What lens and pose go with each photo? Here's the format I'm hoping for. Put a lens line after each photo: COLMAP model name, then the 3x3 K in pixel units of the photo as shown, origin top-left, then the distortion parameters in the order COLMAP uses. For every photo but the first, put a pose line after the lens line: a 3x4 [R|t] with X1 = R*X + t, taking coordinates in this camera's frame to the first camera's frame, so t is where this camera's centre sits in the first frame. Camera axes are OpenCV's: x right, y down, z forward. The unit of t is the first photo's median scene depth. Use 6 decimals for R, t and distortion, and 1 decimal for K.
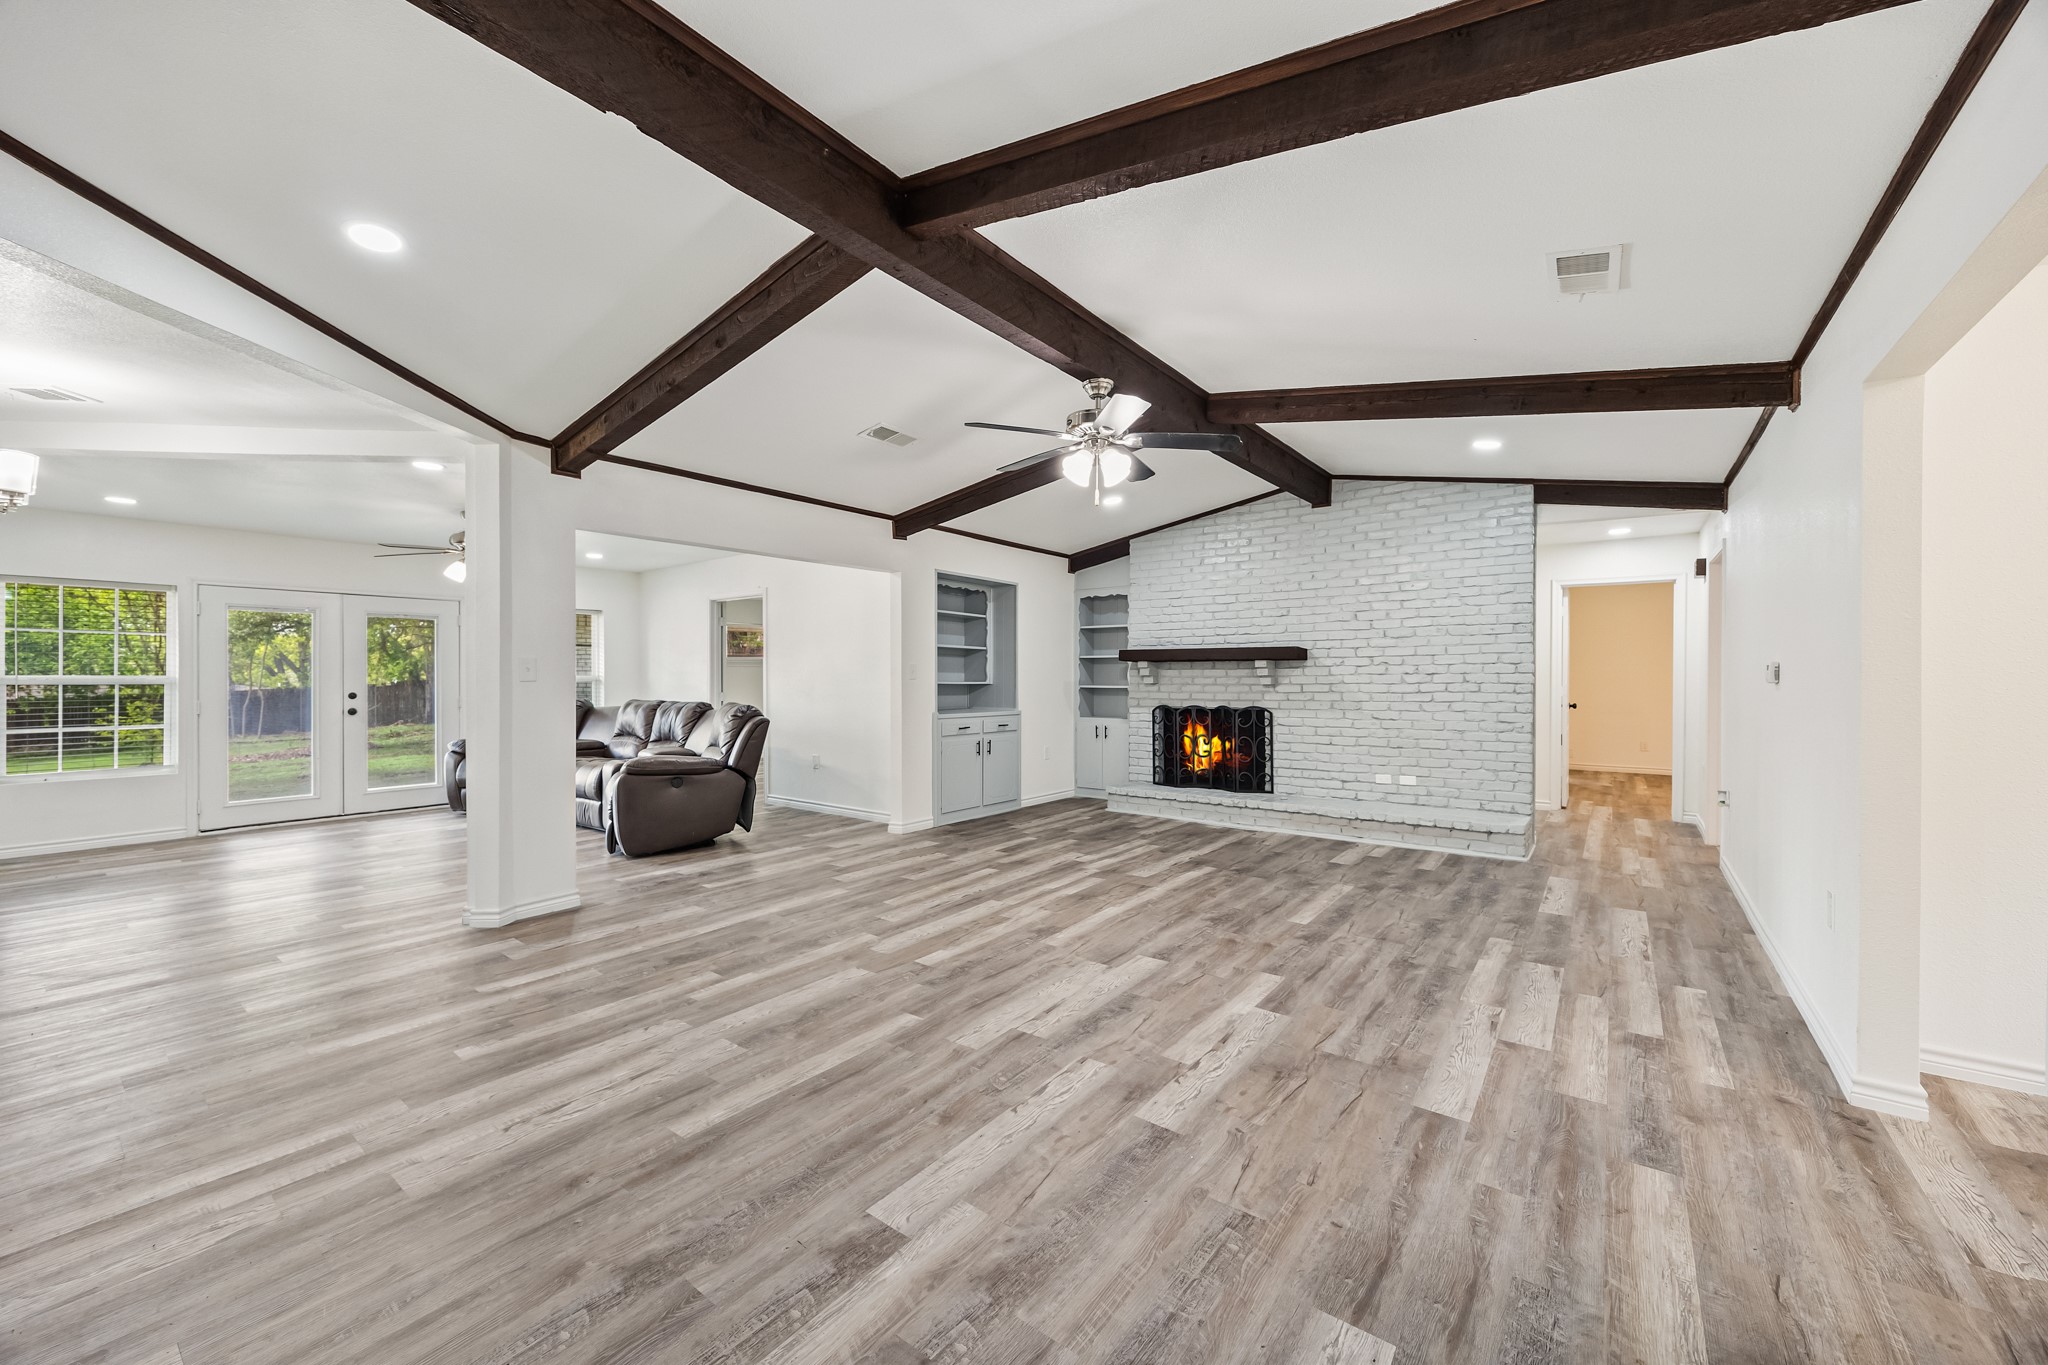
lens RADIAL K [[782.2, 0, 1029.3], [0, 782.2, 683.4], [0, 0, 1]] dist [-0.002413, 0.000645]
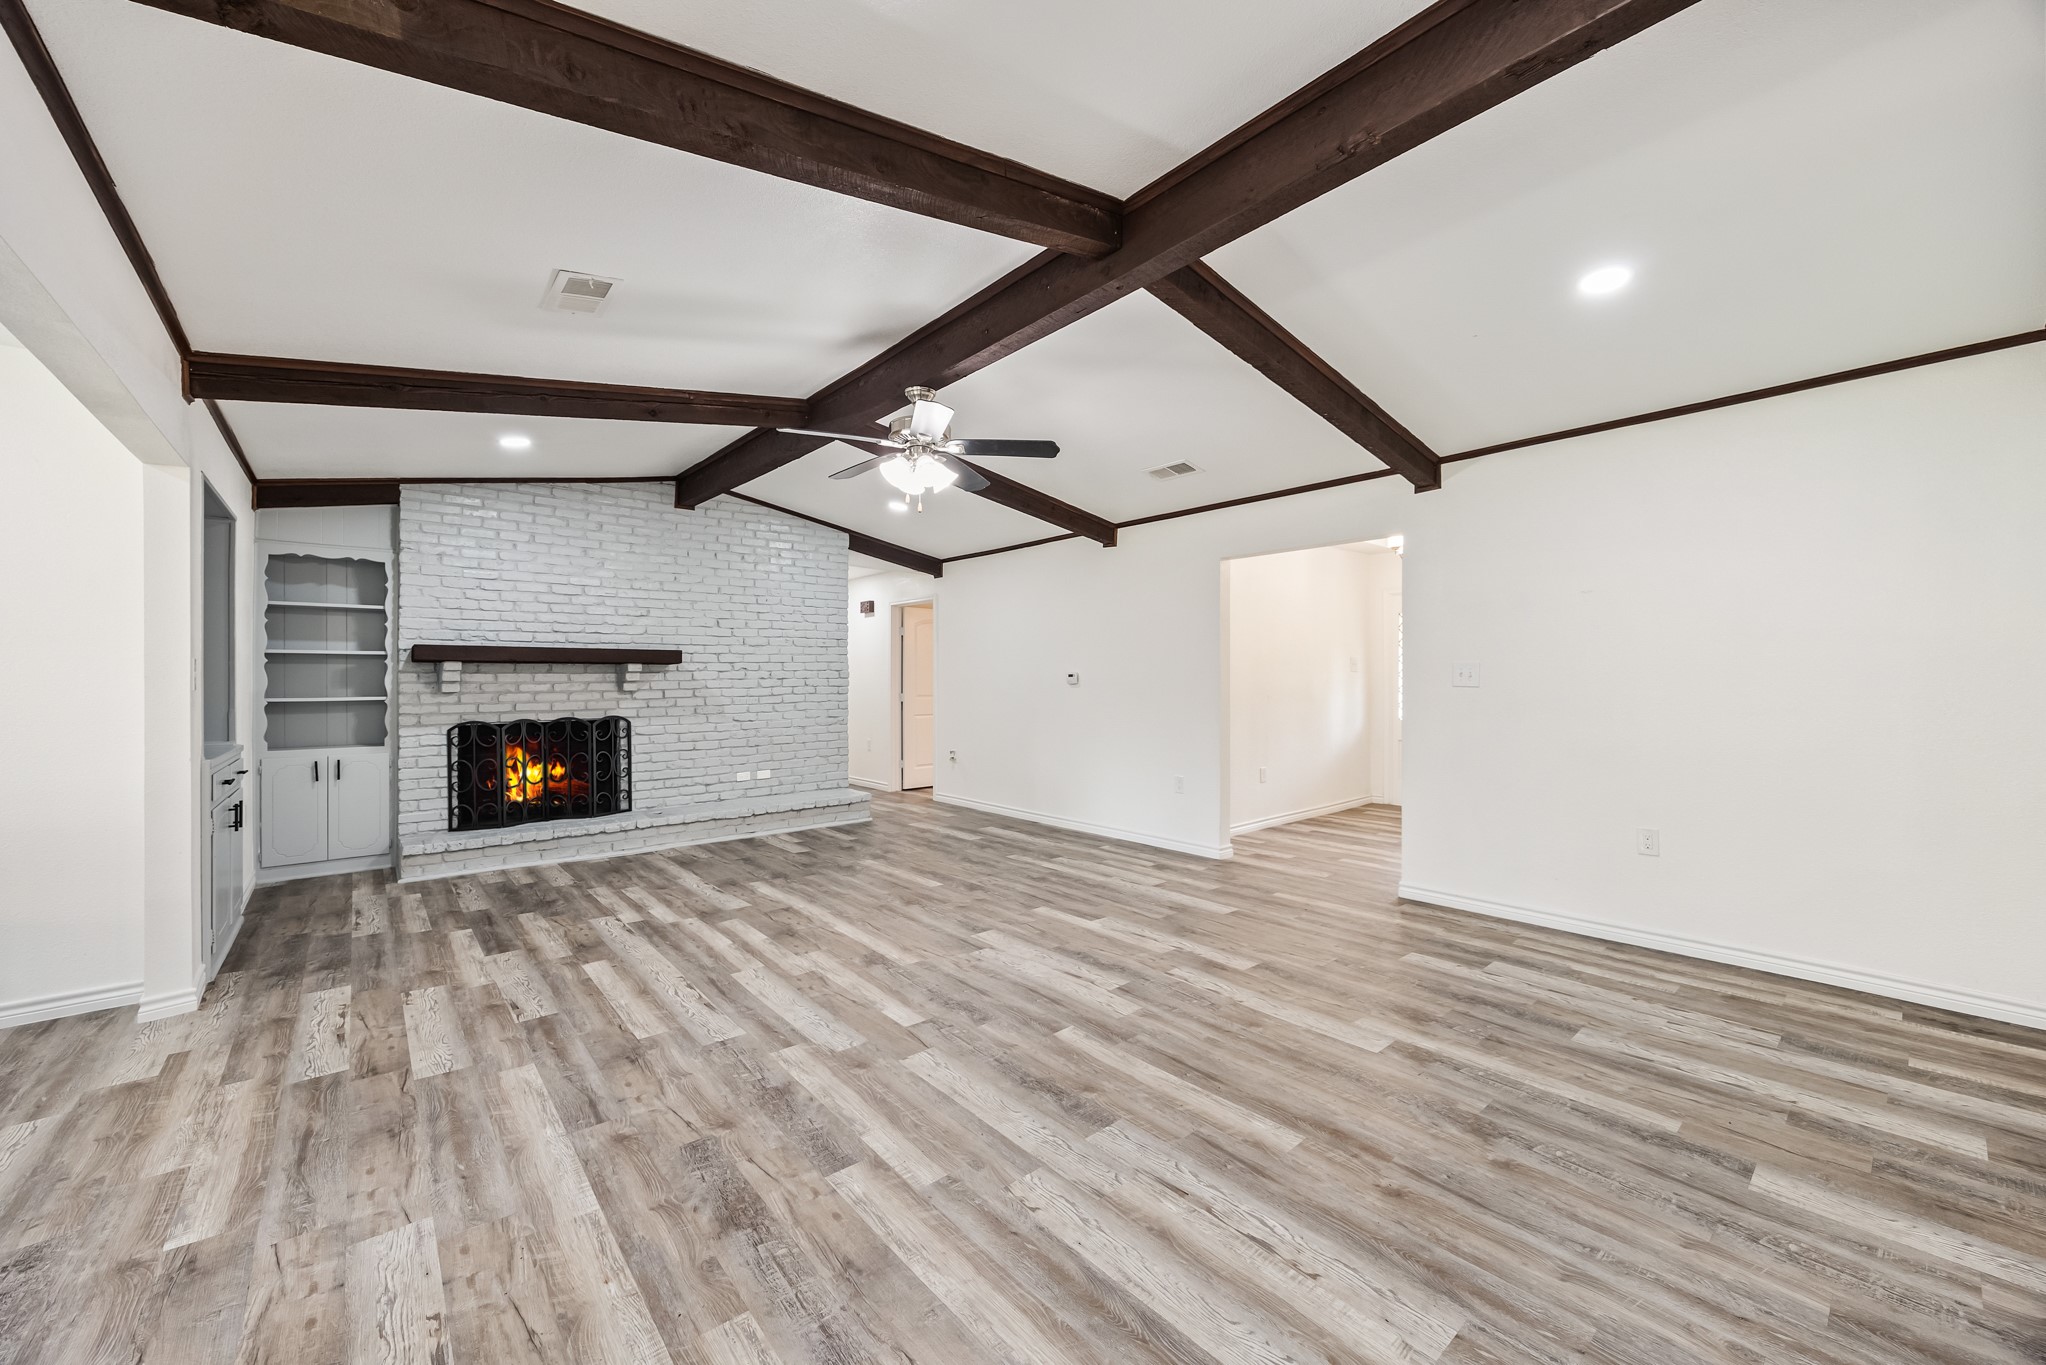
lens RADIAL K [[781.5, 0, 1026.8], [0, 781.5, 684.8], [0, 0, 1]] dist [-0.002413, 0.000645]
pose [[0.218179, -0.008608, 0.975871, -0.902296], [0.012354, 0.999905, 0.006058, -0.009980], [-0.975831, 0.010734, 0.218265, 0.675632]]
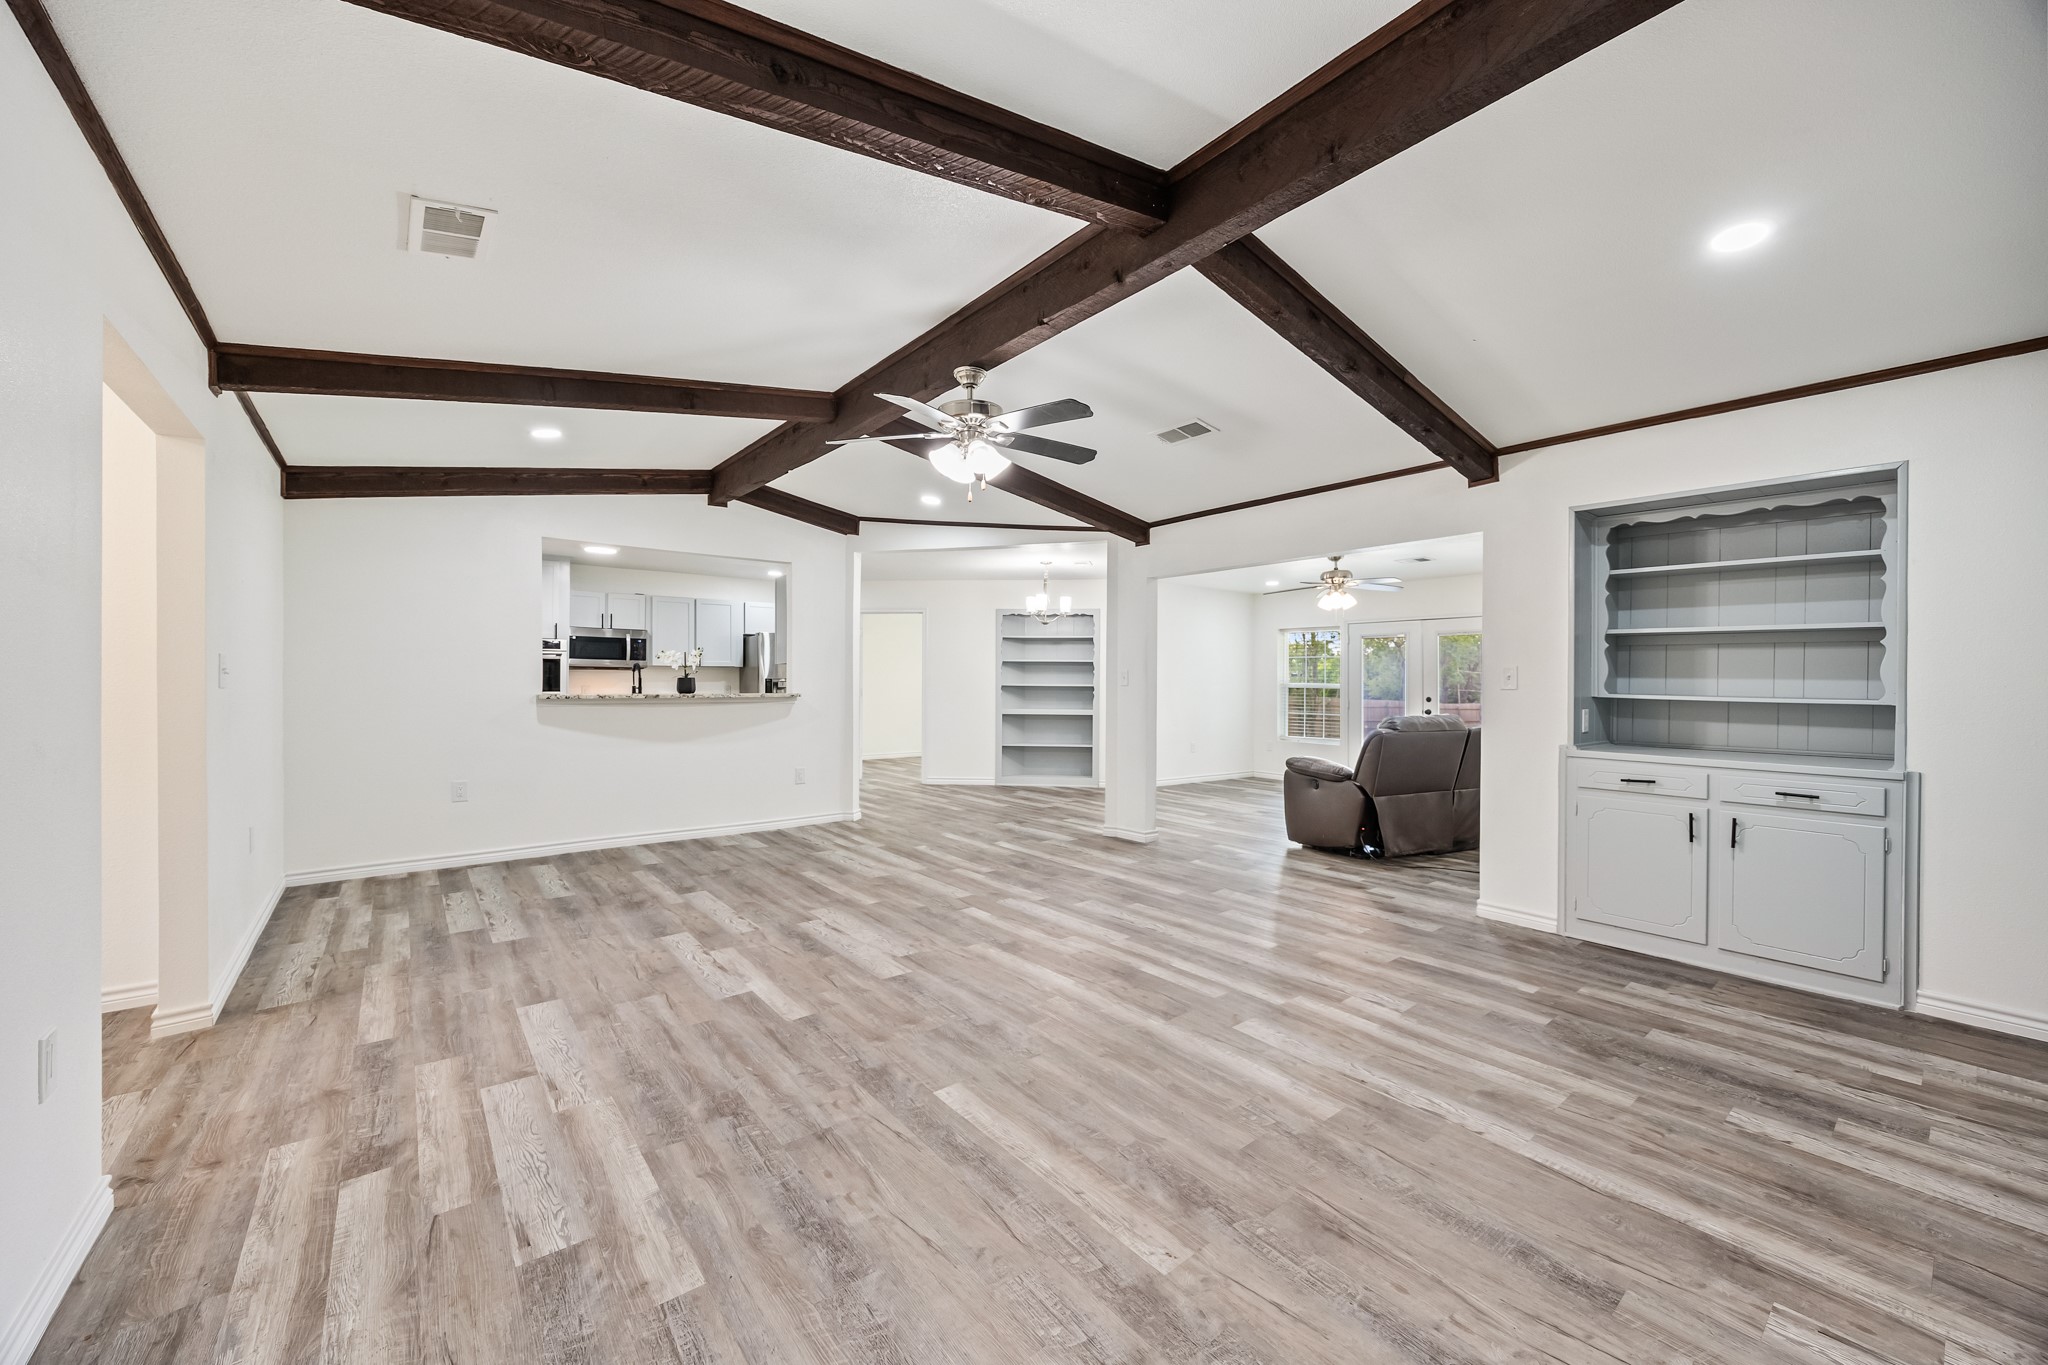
lens RADIAL K [[782.2, 0, 1026.1], [0, 782.2, 677.2], [0, 0, 1]] dist [-0.002413, 0.000645]
pose [[-0.249768, -0.006107, -0.968287, 1.033476], [-0.013501, 0.999905, -0.002824, -0.014059], [0.968212, 0.012367, -0.249826, 1.363129]]
